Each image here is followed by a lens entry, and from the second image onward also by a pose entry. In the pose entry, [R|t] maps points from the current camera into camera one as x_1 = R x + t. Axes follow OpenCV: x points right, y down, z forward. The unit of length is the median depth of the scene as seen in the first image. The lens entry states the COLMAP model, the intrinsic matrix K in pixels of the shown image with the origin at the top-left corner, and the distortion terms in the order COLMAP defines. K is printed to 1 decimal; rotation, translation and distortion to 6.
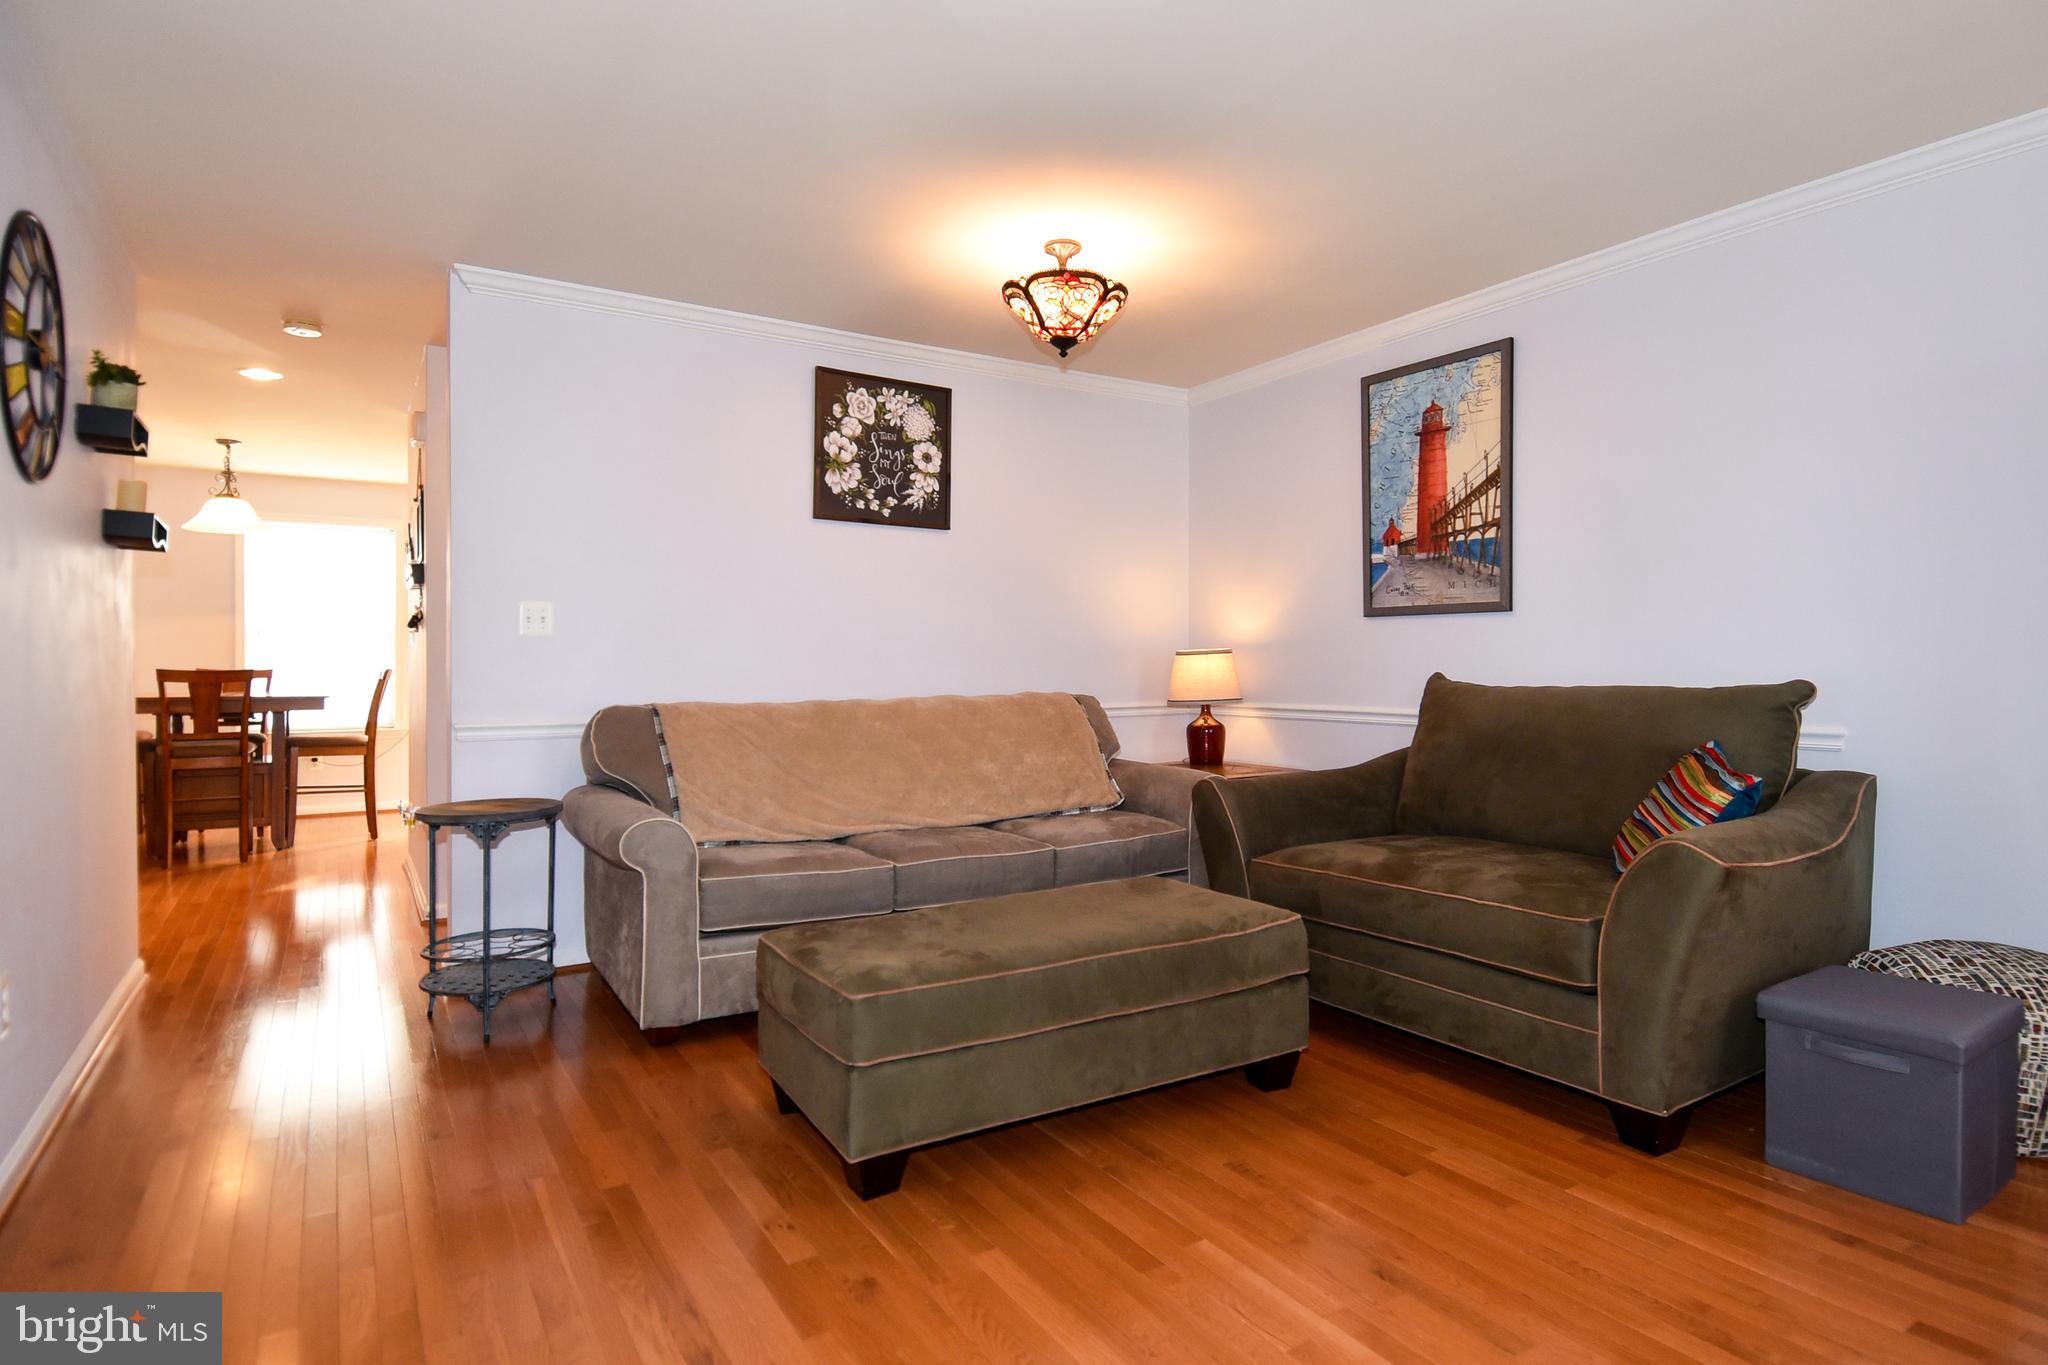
lens RADIAL K [[1112.3, 0, 1078.2], [0, 1112.3, 662.2], [0, 0, 1]] dist [0.060918, -0.068335]
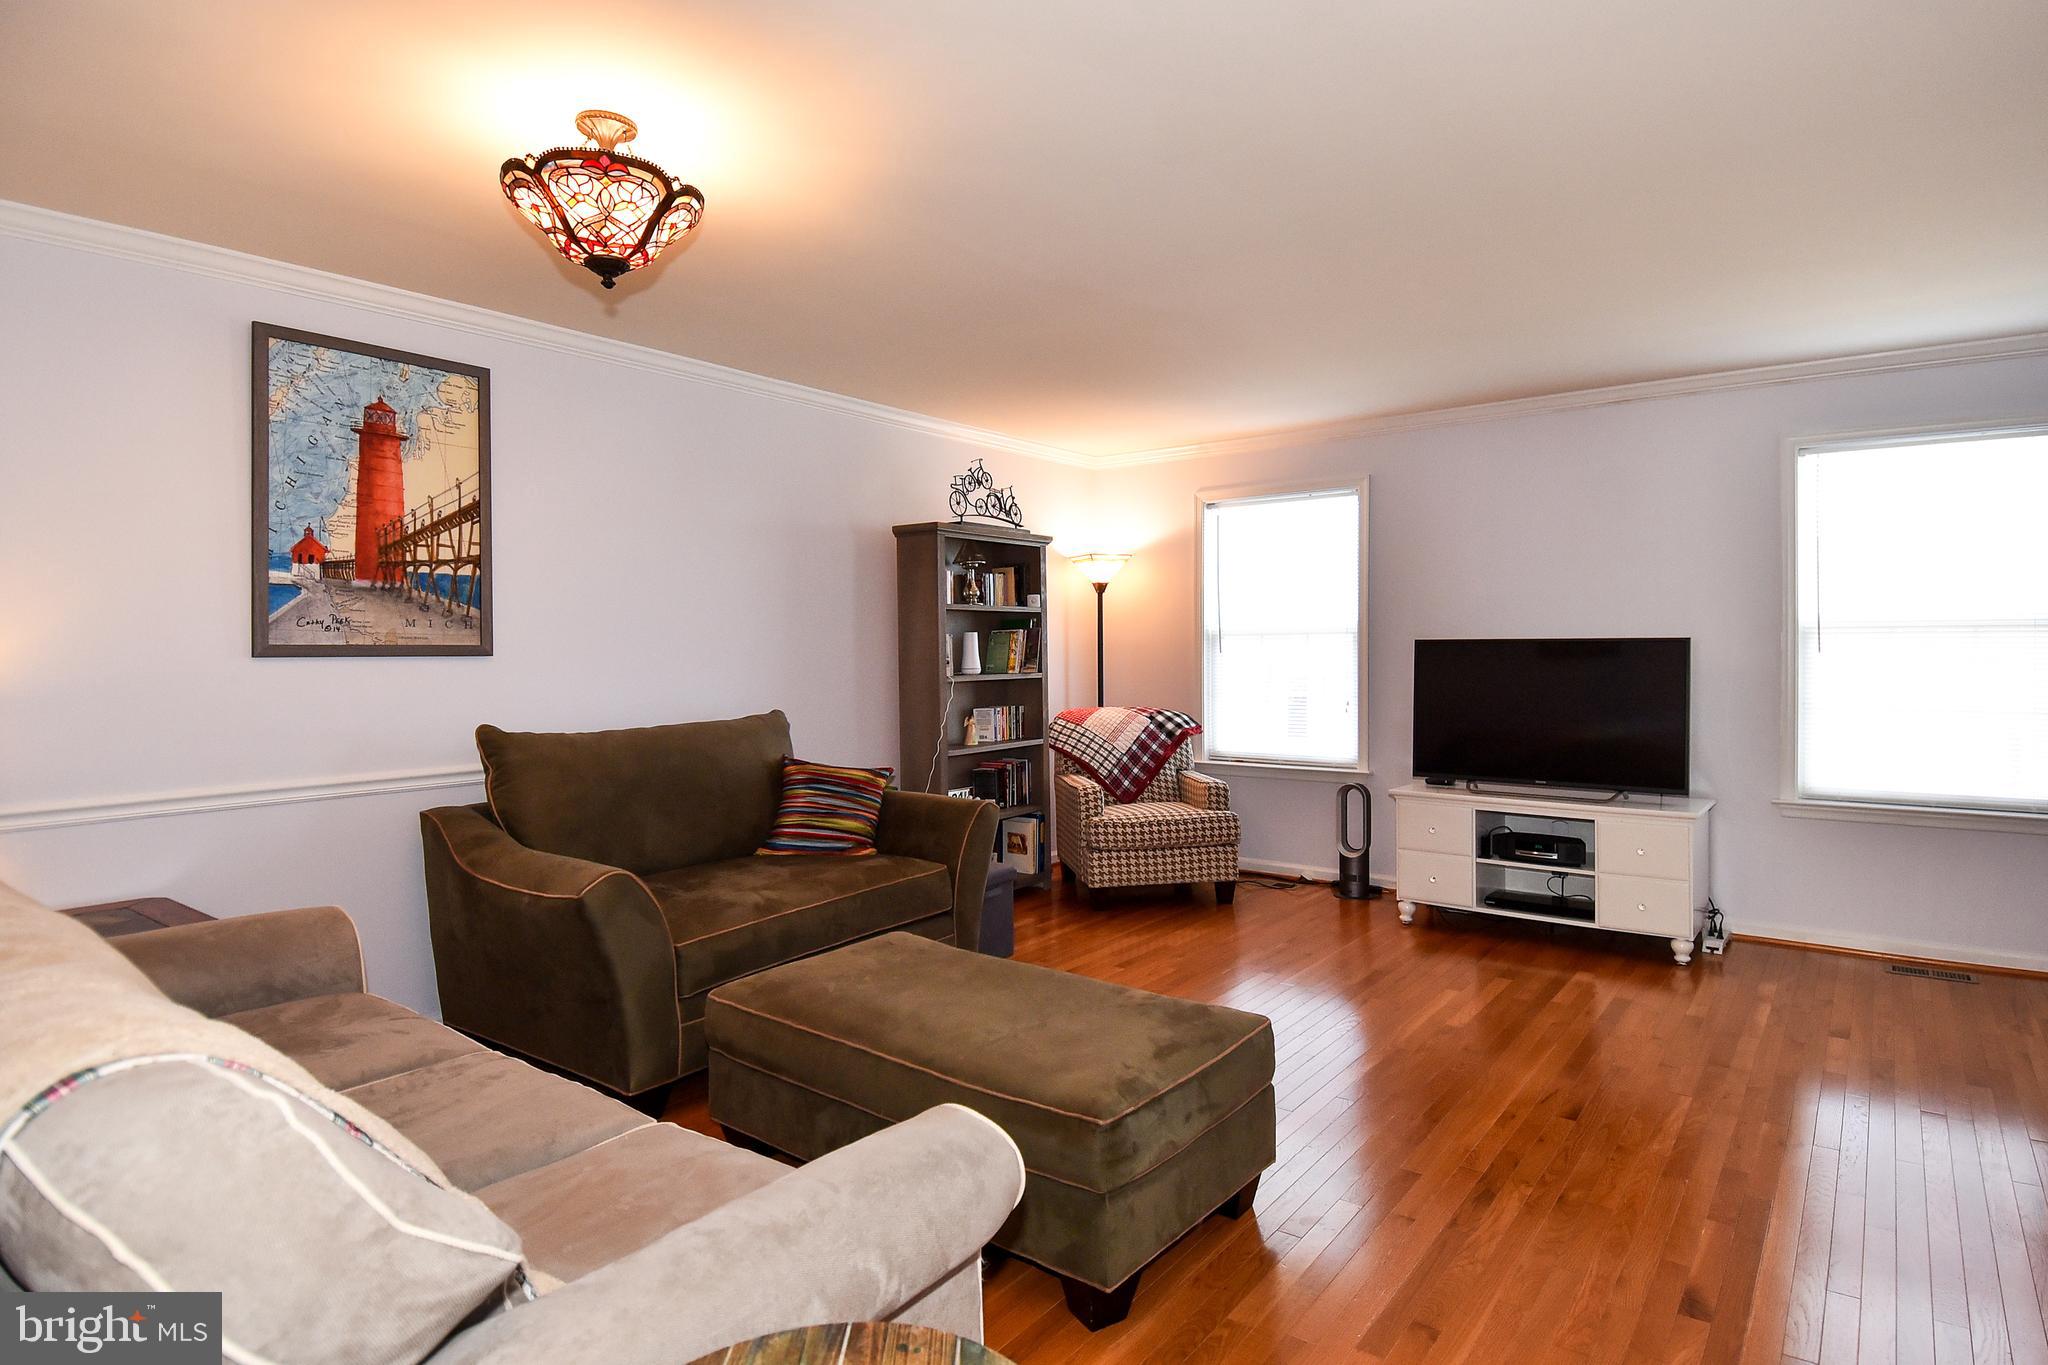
lens RADIAL K [[1073.2, 0, 1044.0], [0, 1073.2, 665.5], [0, 0, 1]] dist [0.052688, -0.053294]
pose [[-0.323594, -0.009411, 0.946149, -0.630999], [0.009750, 0.999864, 0.013280, -0.044331], [-0.946146, 0.013522, -0.323458, 0.841582]]
